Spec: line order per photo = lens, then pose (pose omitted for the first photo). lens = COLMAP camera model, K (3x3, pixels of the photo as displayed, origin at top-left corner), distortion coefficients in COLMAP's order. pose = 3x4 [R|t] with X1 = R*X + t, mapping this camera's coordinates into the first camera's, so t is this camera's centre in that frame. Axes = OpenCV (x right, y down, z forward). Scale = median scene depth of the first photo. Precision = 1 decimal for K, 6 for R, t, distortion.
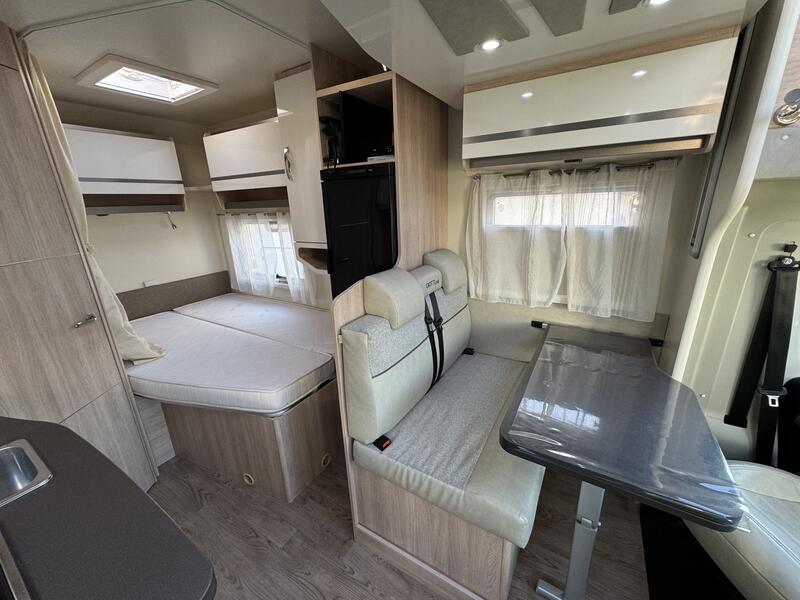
lens RADIAL K [[320.3, 0, 400.0], [0, 320.3, 300.0], [0, 0, 1]] dist [0.002661, 0.000047]
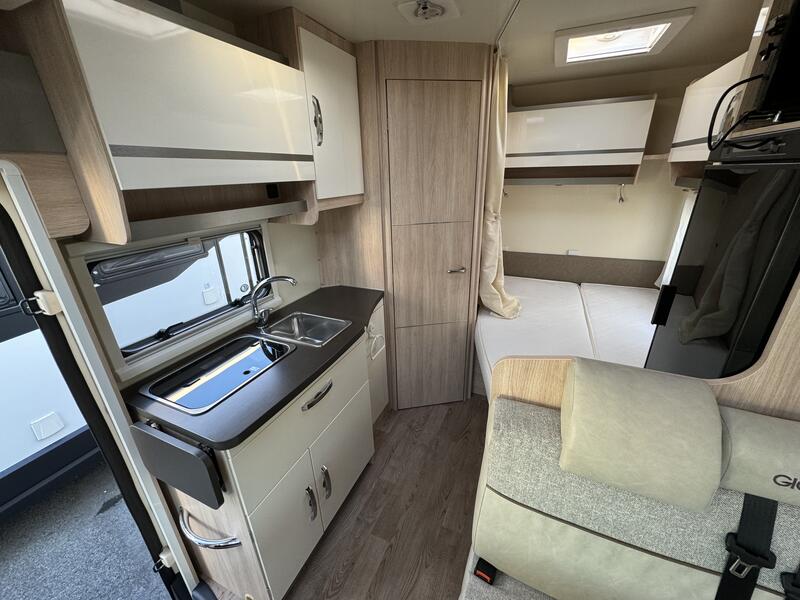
lens RADIAL K [[320.3, 0, 400.0], [0, 320.3, 300.0], [0, 0, 1]] dist [0.002661, 0.000047]
pose [[0.129388, 0.398728, -0.907896, 0.257164], [-0.273821, 0.894358, 0.353760, -0.217050], [0.953038, 0.202829, 0.224900, 0.441784]]
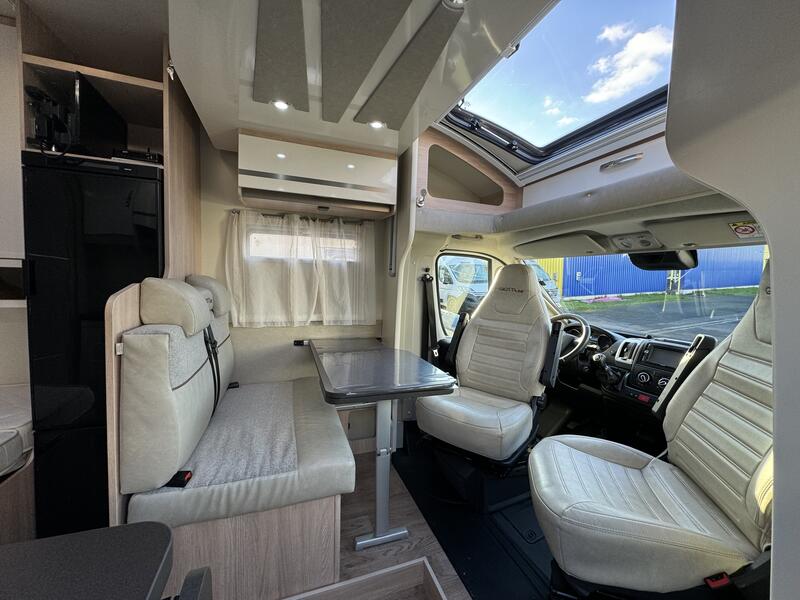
lens RADIAL K [[320.3, 0, 400.0], [0, 320.3, 300.0], [0, 0, 1]] dist [0.002661, 0.000047]
pose [[0.623570, 0.006251, 0.781743, -0.296175], [0.180654, 0.971751, -0.151871, 0.198395], [-0.760608, 0.235927, 0.604825, -0.011532]]
